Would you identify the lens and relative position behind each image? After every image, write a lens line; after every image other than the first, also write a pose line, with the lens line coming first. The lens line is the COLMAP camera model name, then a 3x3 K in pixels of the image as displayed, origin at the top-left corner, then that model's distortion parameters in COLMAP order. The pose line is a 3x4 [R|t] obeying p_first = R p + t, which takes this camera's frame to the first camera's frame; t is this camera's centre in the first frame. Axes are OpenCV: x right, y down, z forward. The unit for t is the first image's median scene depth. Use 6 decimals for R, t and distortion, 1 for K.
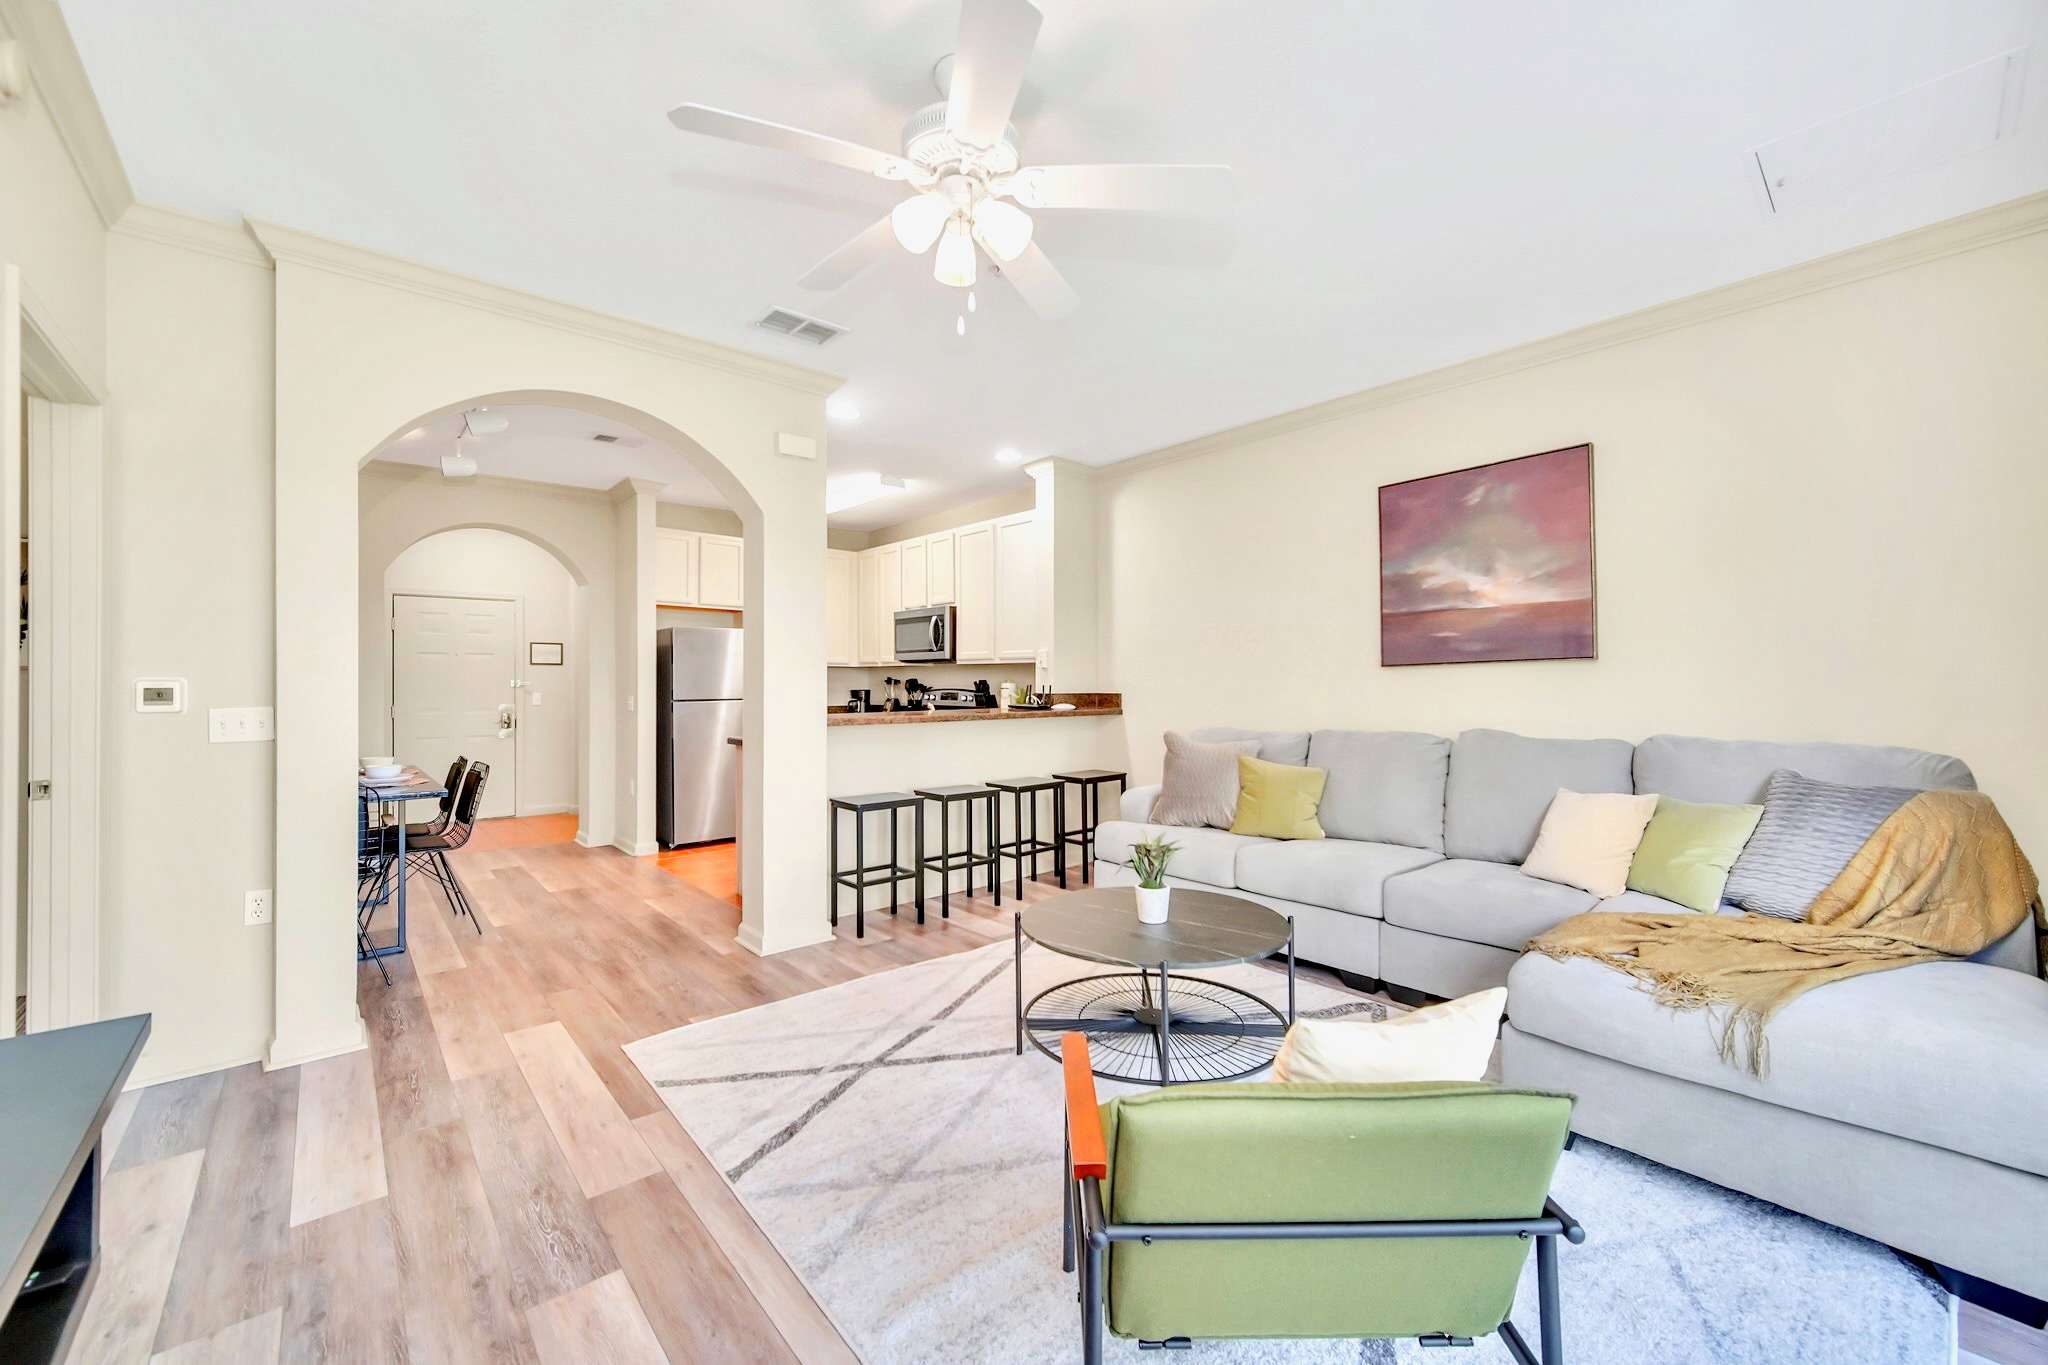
lens RADIAL K [[819.2, 0, 1024.1], [0, 819.2, 681.0], [0, 0, 1]] dist [-0.005350, 0.000777]
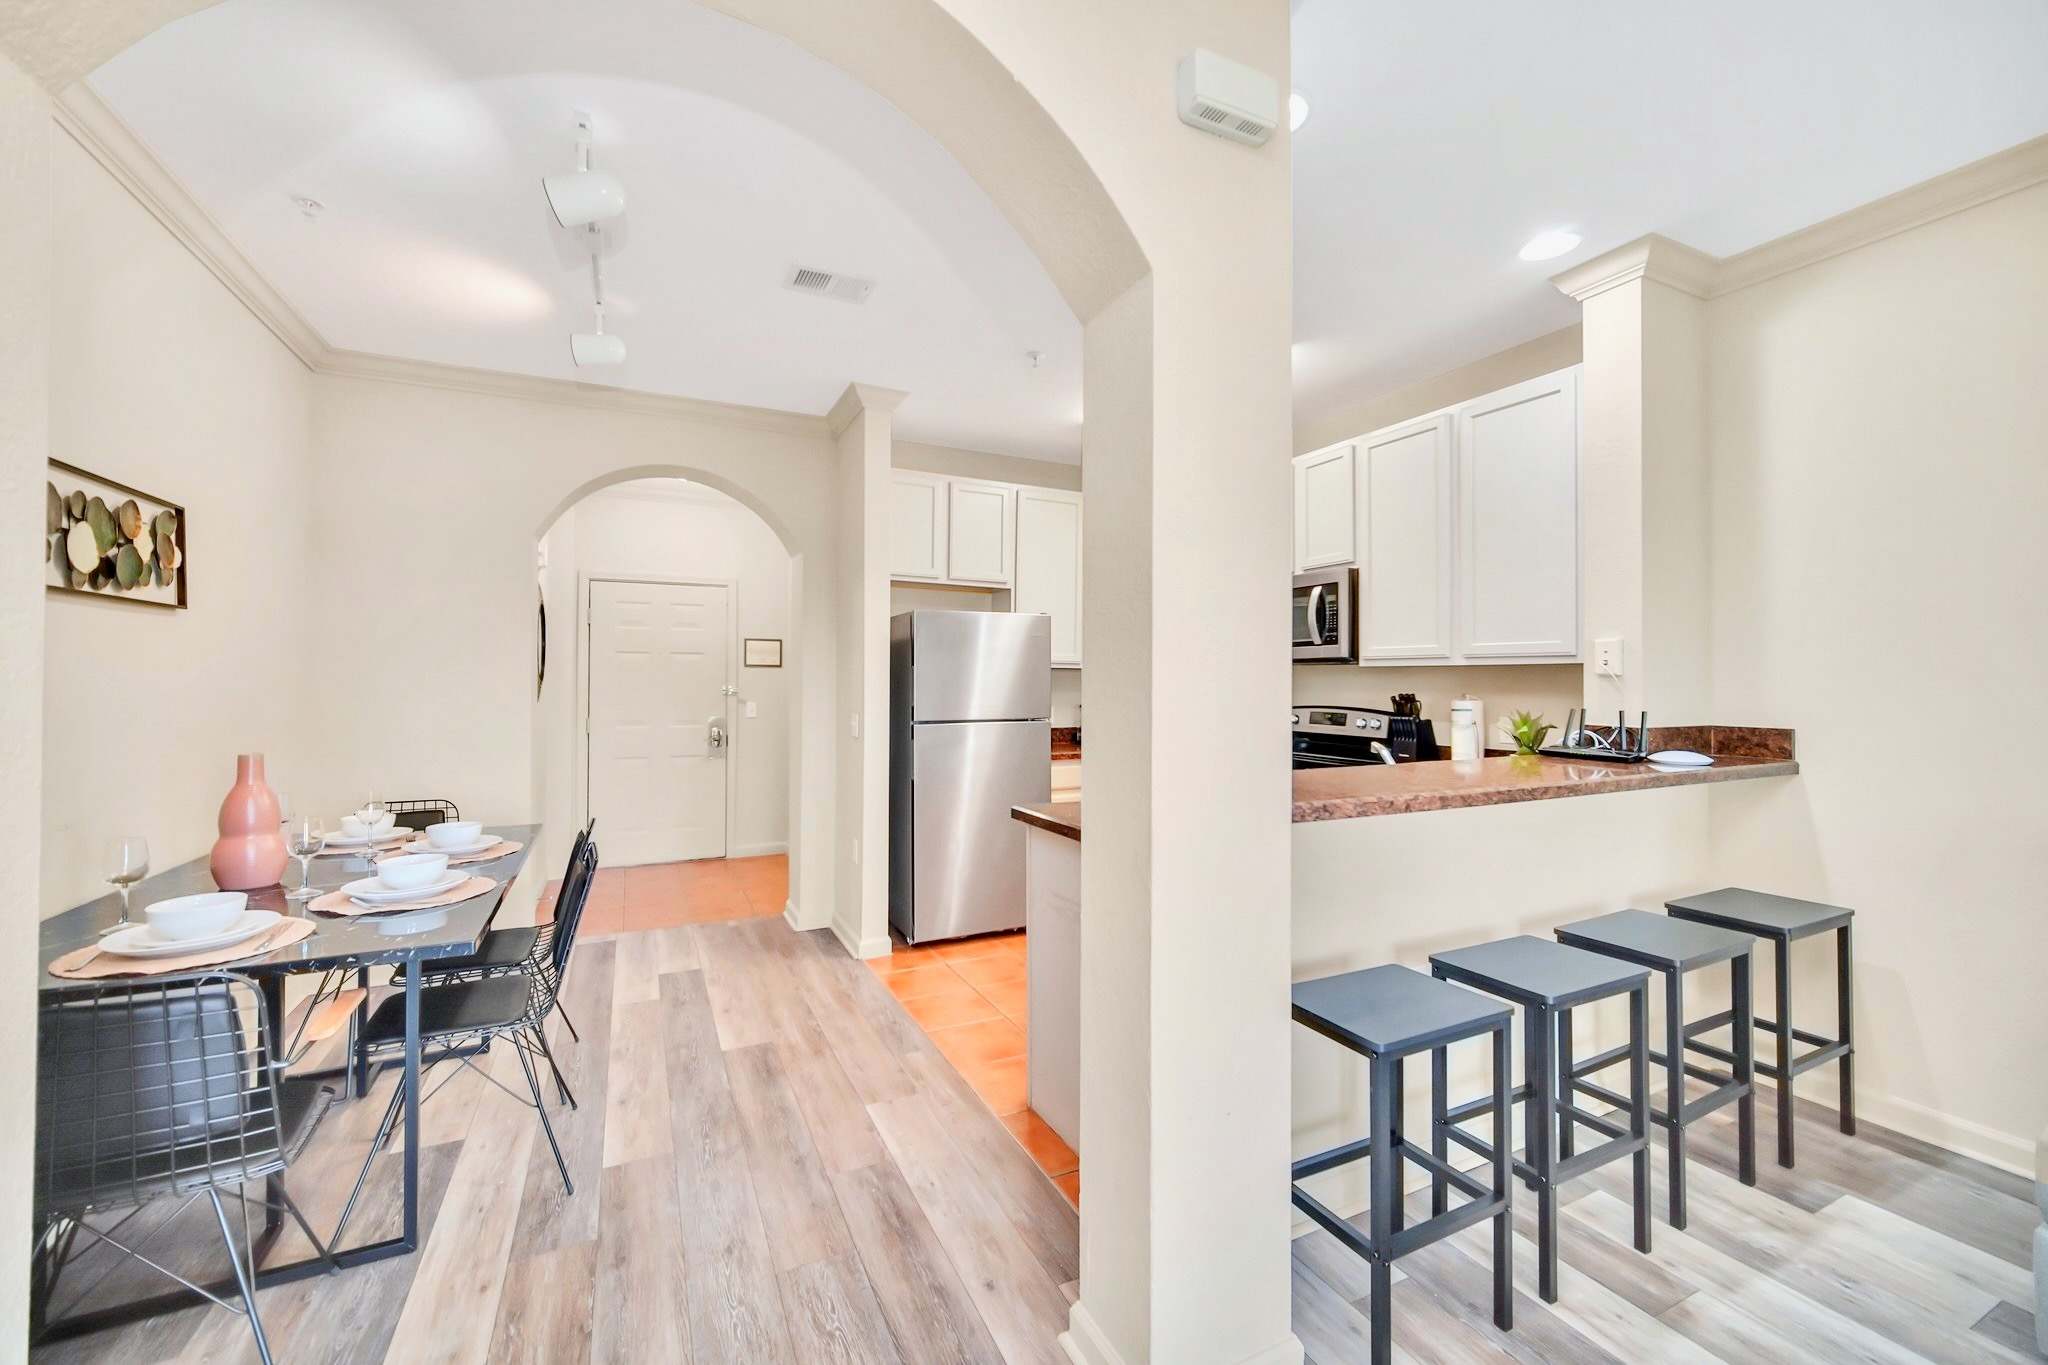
lens RADIAL K [[819.2, 0, 1017.4], [0, 819.2, 673.6], [0, 0, 1]] dist [-0.005350, 0.000777]
pose [[0.964009, 0.001374, -0.265868, -0.194822], [-0.003830, 0.999955, -0.008718, -0.011281], [0.265844, 0.009423, 0.963970, 0.435875]]
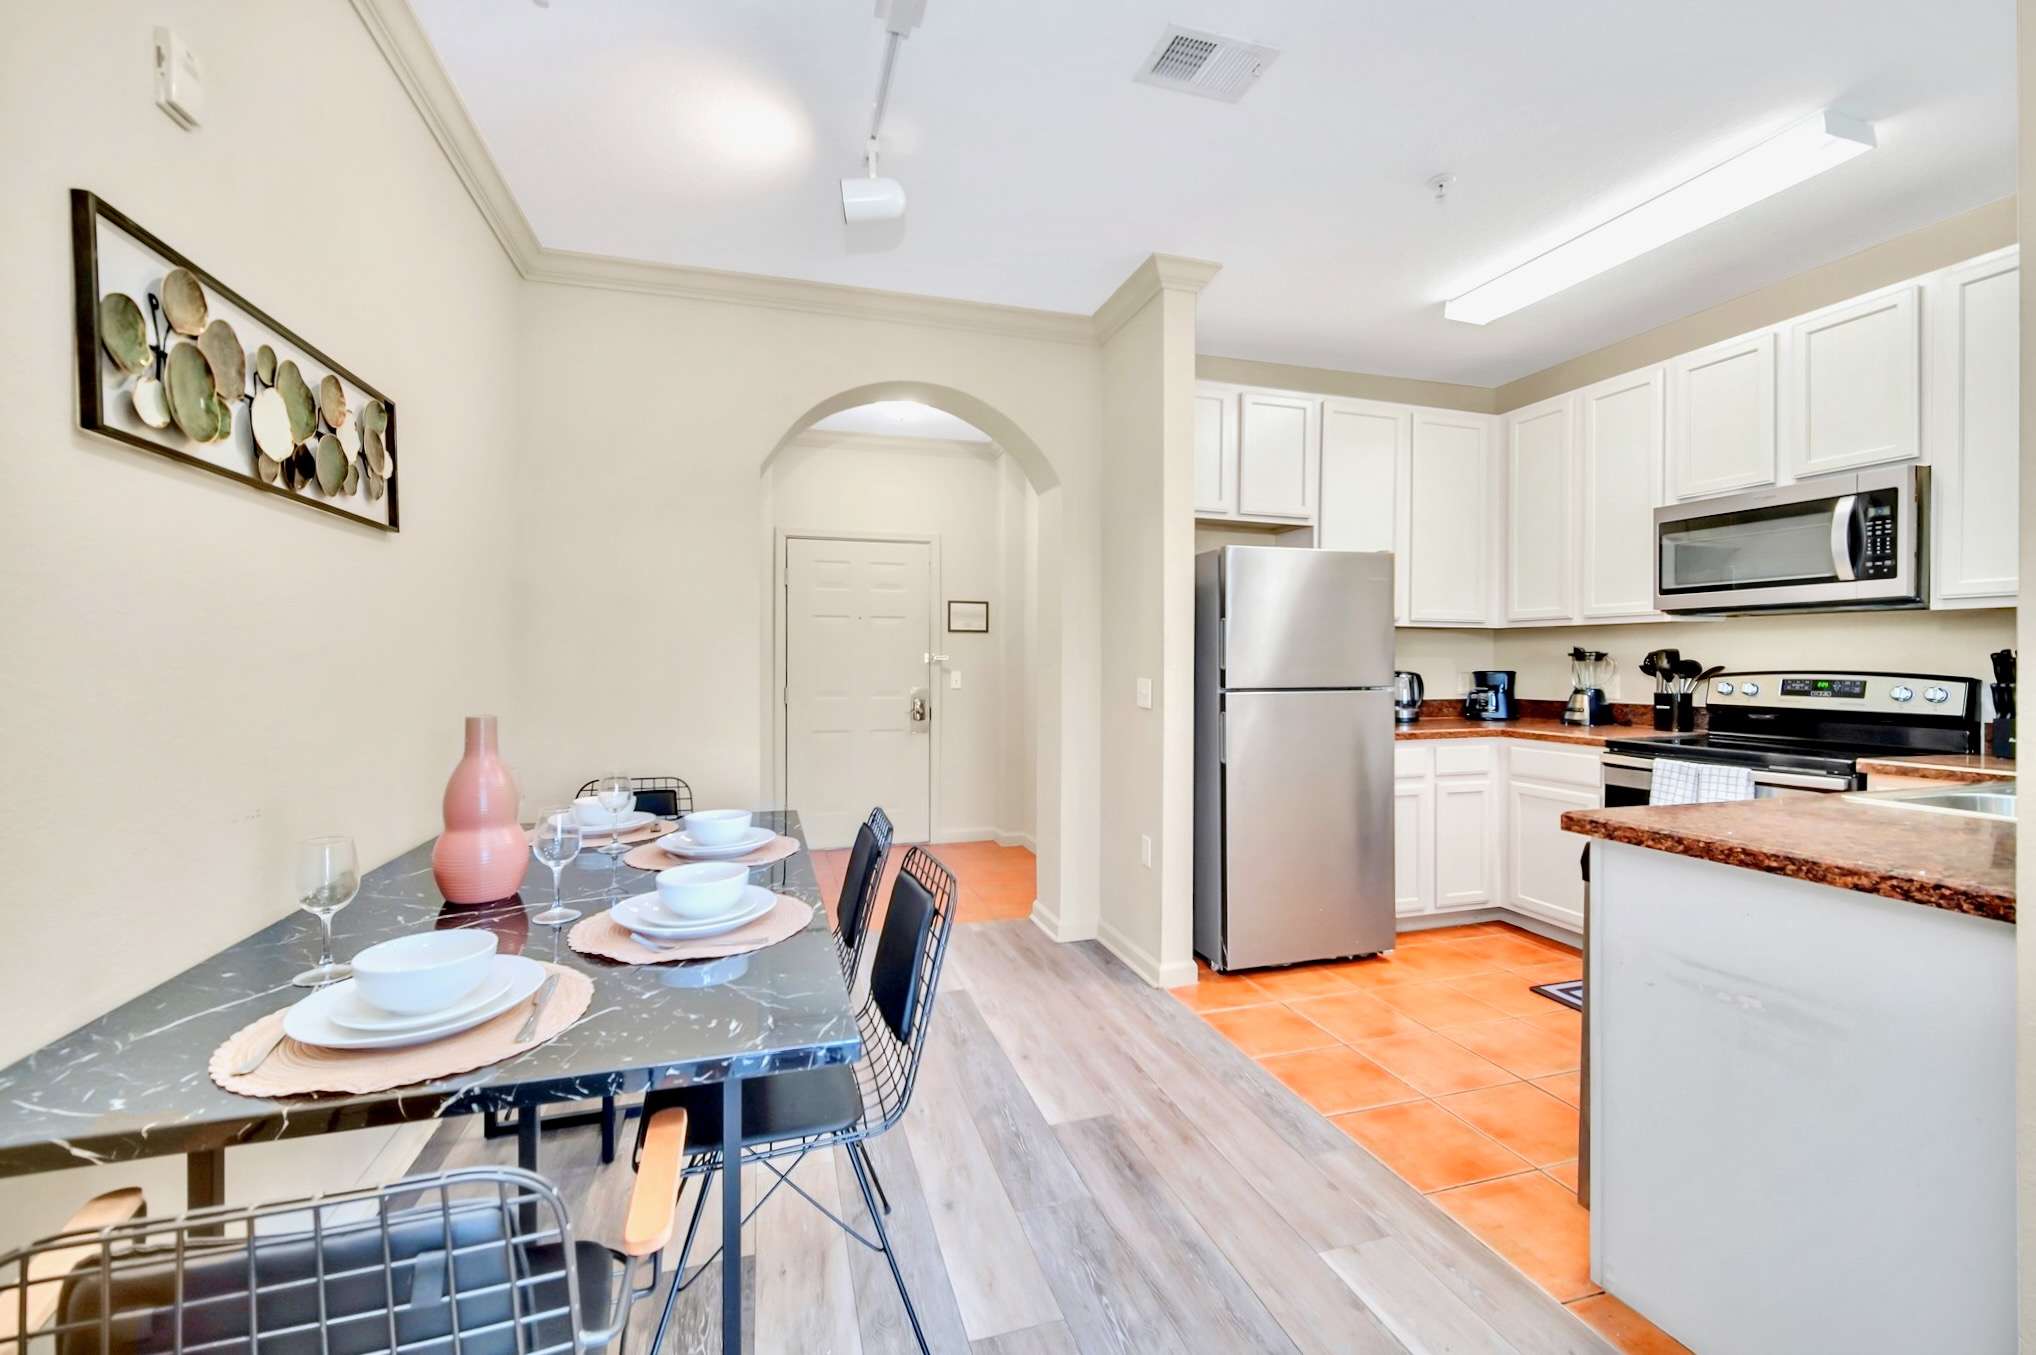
lens RADIAL K [[814.4, 0, 1026.7], [0, 814.4, 666.4], [0, 0, 1]] dist [-0.005350, 0.000777]
pose [[0.920916, 0.008523, -0.389668, -0.397398], [-0.005982, 0.999952, 0.007734, 0.007569], [0.389715, -0.004791, 0.920923, 0.544582]]
